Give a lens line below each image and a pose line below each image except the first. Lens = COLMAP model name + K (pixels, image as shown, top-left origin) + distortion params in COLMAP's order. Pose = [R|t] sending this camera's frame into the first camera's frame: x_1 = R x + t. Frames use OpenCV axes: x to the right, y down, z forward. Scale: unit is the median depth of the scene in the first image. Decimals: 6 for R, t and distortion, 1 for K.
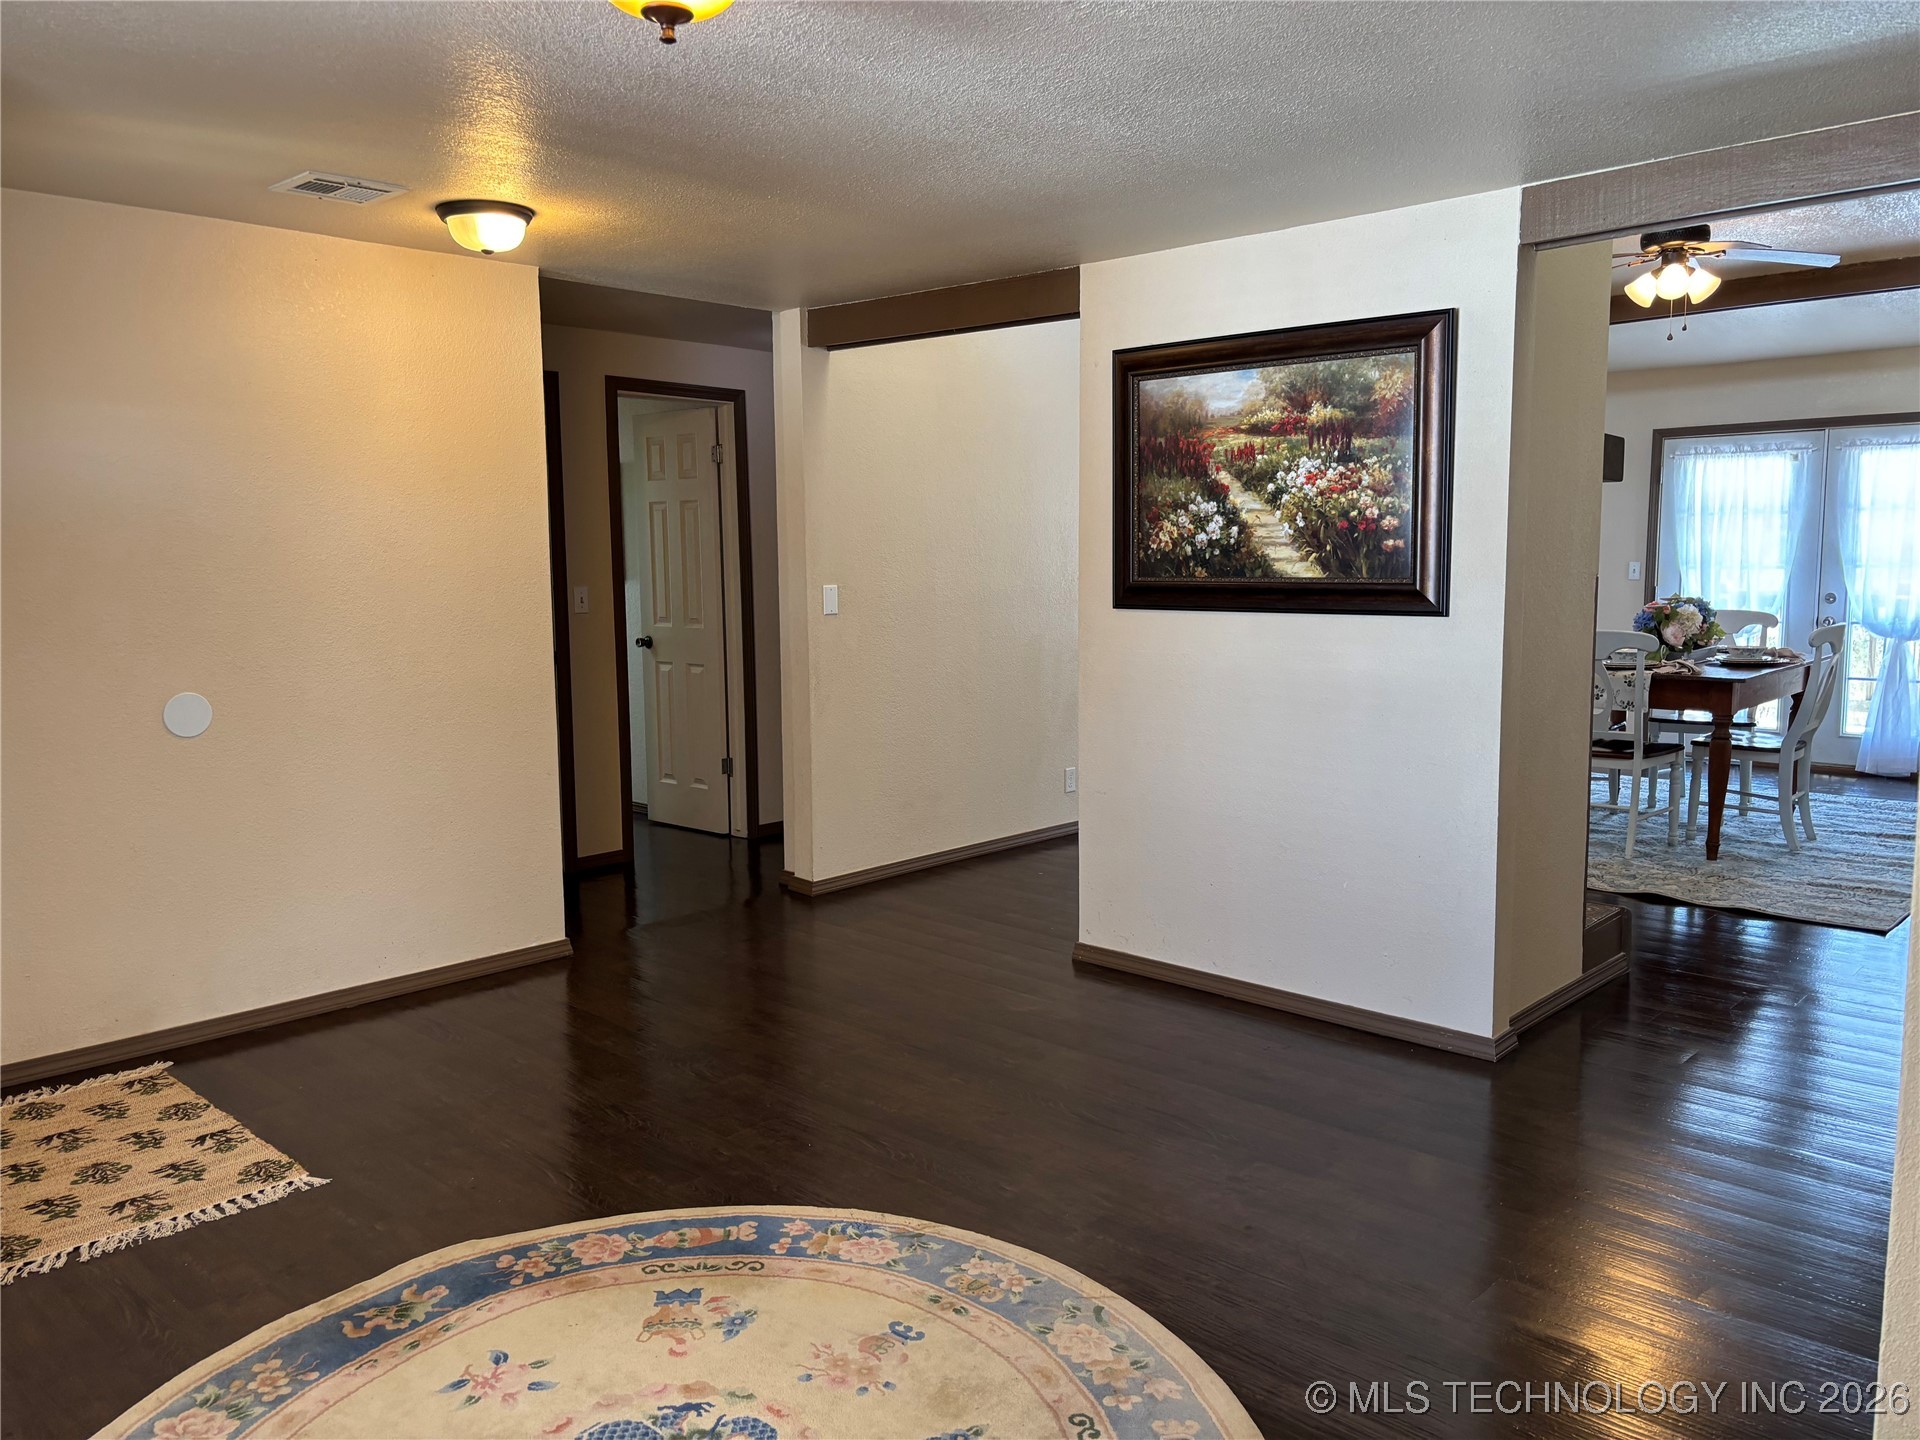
lens RADIAL K [[1450.4, 0, 971.3], [0, 1450.4, 712.8], [0, 0, 1]] dist [0.082918, -0.091473]
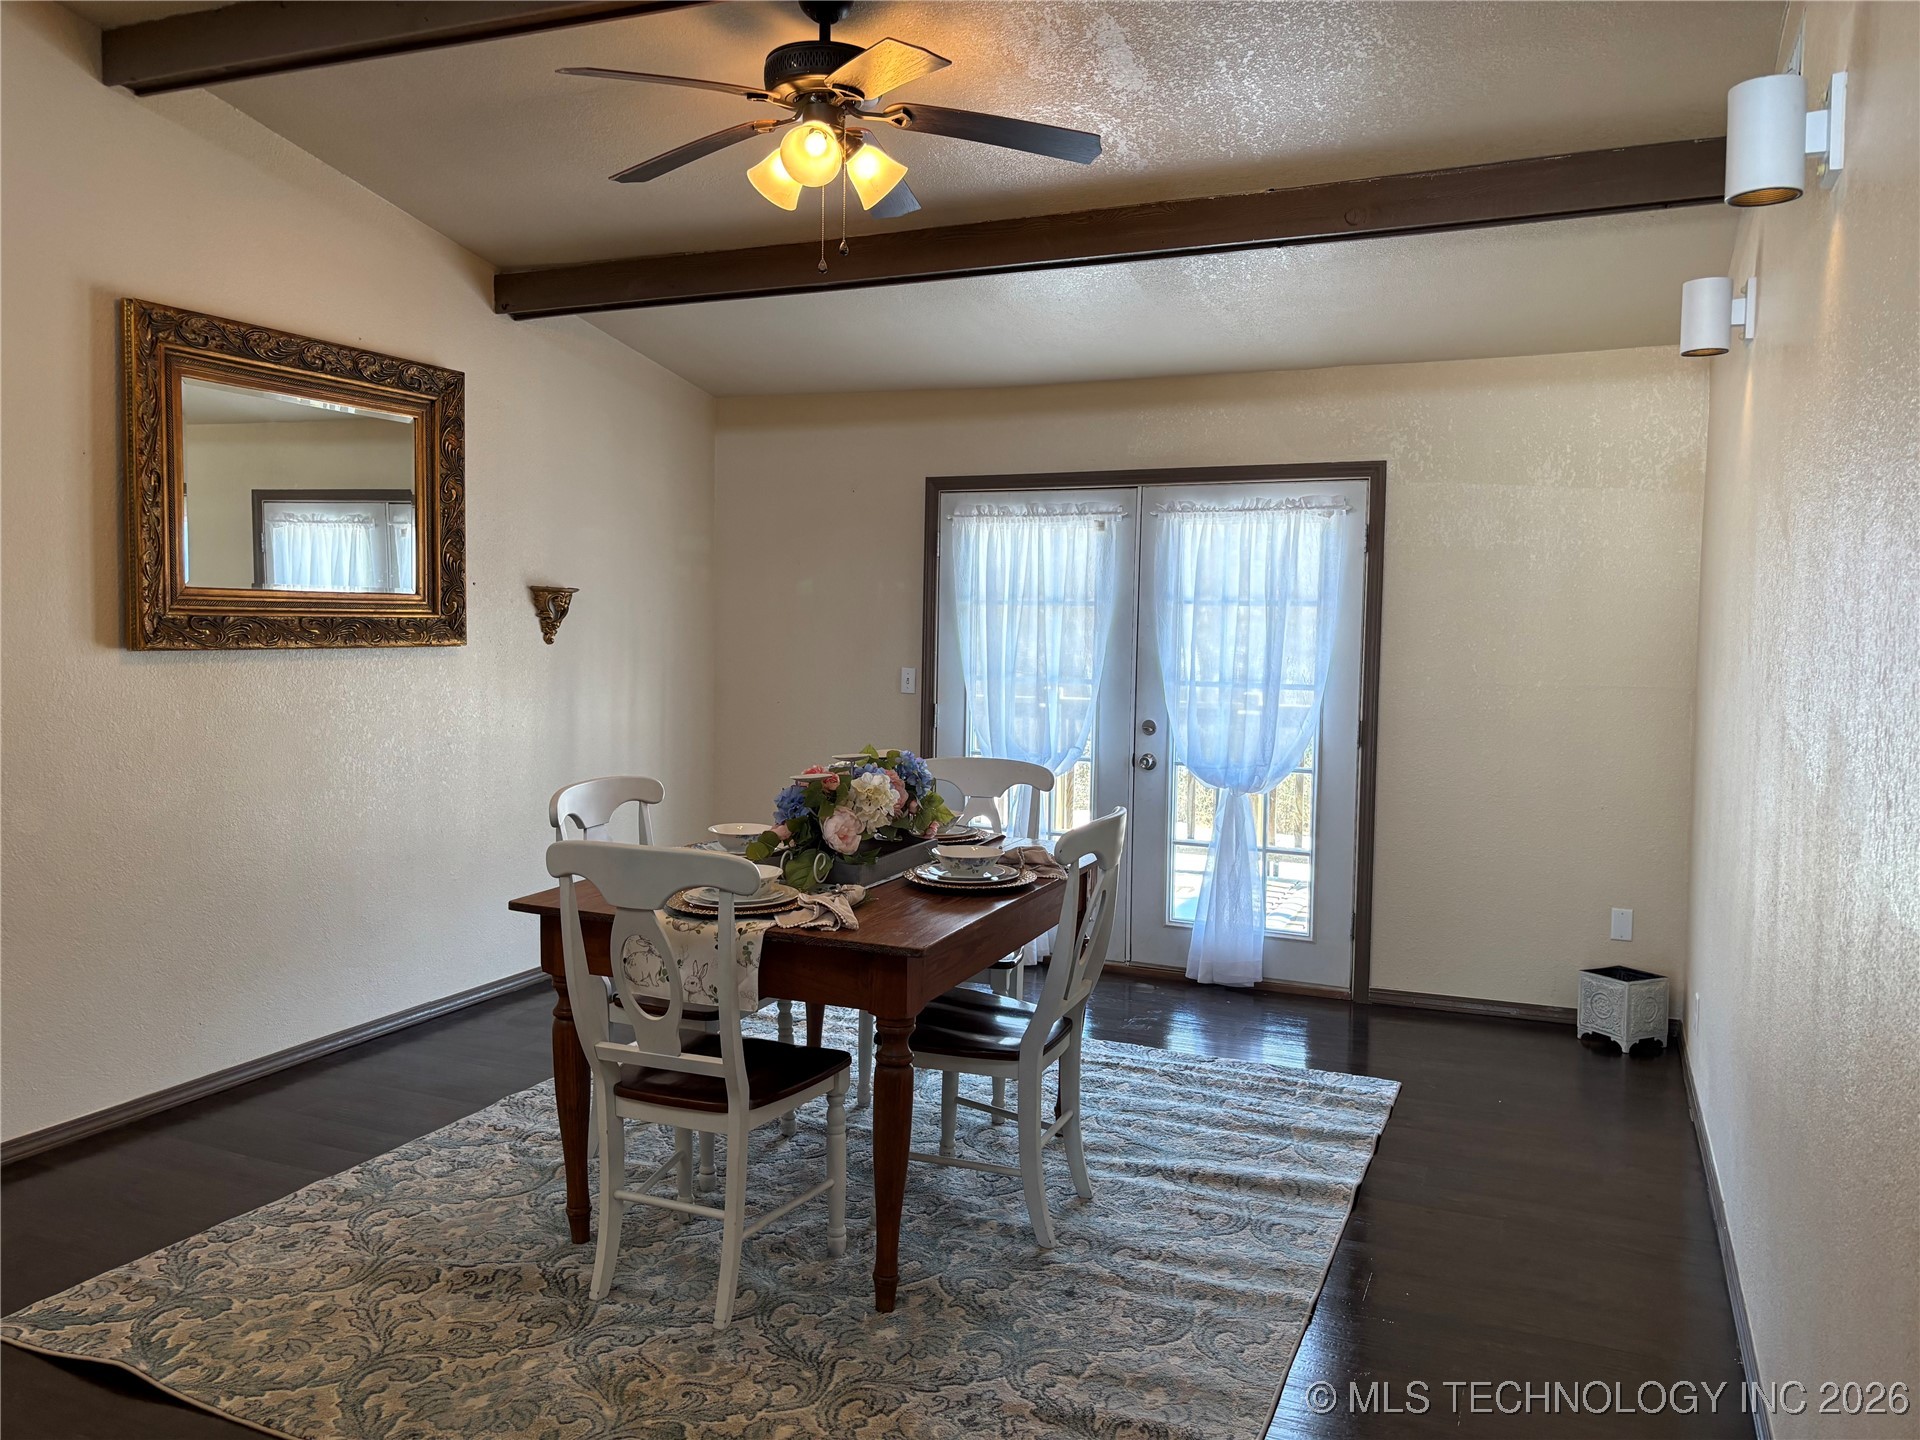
lens RADIAL K [[1450.4, 0, 951.3], [0, 1450.4, 717.6], [0, 0, 1]] dist [0.082918, -0.091473]
pose [[0.941598, -0.000752, 0.336738, 0.265601], [0.015598, 0.999022, -0.041385, -0.055884], [-0.336378, 0.044220, 0.940688, 0.389364]]
